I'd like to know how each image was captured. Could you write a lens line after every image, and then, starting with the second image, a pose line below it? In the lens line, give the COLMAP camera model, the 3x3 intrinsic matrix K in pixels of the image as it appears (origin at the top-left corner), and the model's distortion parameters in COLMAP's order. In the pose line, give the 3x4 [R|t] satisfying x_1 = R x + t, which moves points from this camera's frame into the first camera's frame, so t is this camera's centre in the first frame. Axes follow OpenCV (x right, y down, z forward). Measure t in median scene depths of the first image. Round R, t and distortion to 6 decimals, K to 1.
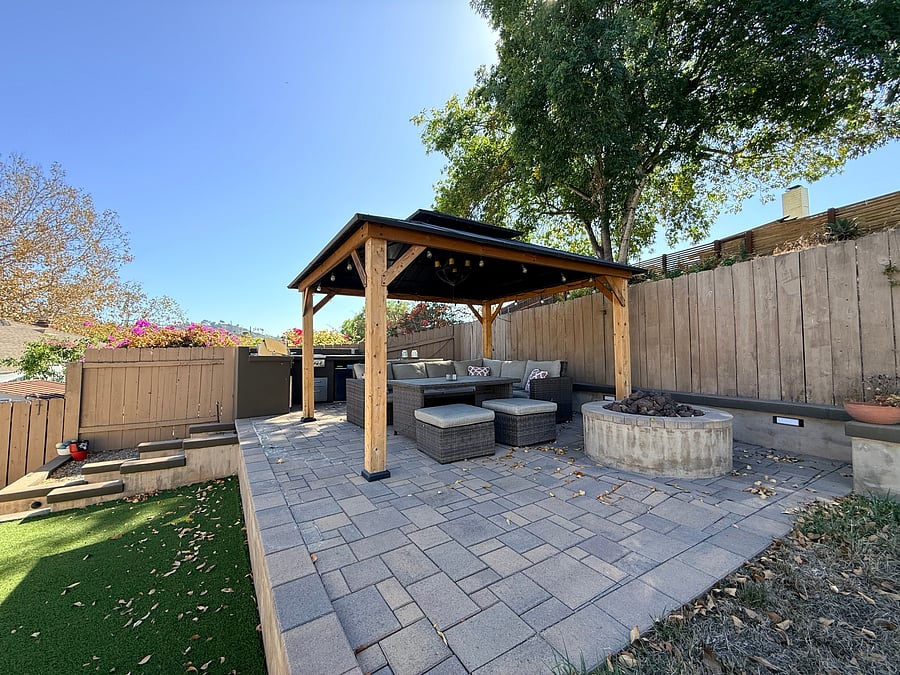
lens RADIAL K [[357.5, 0, 447.3], [0, 357.5, 337.2], [0, 0, 1]] dist [-0.000041, -0.000089]
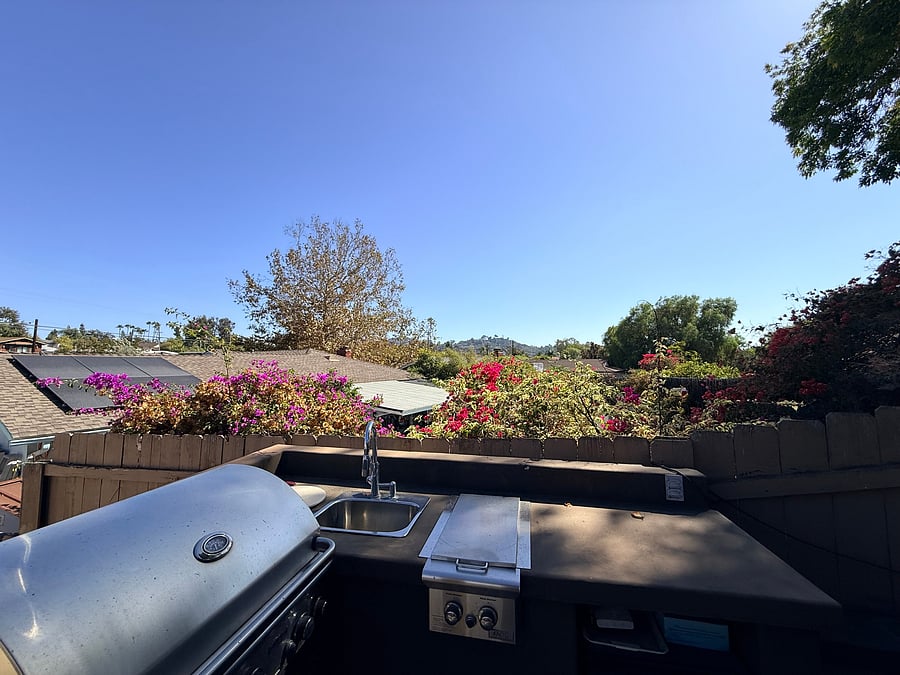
lens RADIAL K [[357.5, 0, 447.3], [0, 357.5, 337.2], [0, 0, 1]] dist [-0.000041, -0.000089]
pose [[0.760669, -0.055565, -0.646757, -0.270878], [0.039713, 0.998447, -0.039072, -0.057288], [0.647924, 0.004037, 0.761694, 1.030717]]
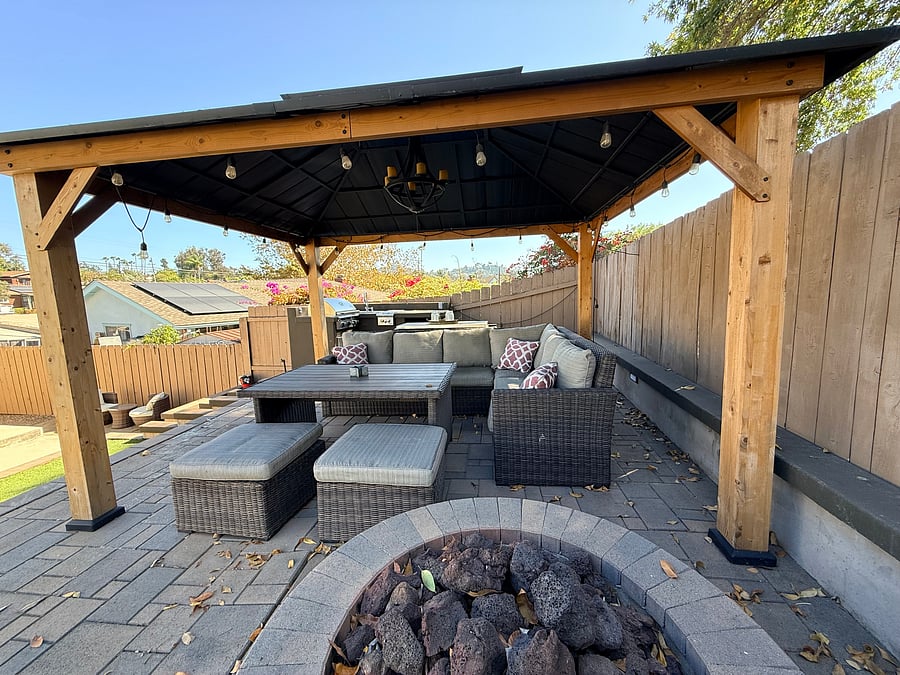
lens RADIAL K [[357.5, 0, 447.3], [0, 357.5, 337.2], [0, 0, 1]] dist [-0.000041, -0.000089]
pose [[0.776306, 0.059977, -0.627496, 0.393503], [0.053479, 0.985608, 0.160367, -0.029088], [0.628083, -0.158051, 0.761926, 0.477119]]
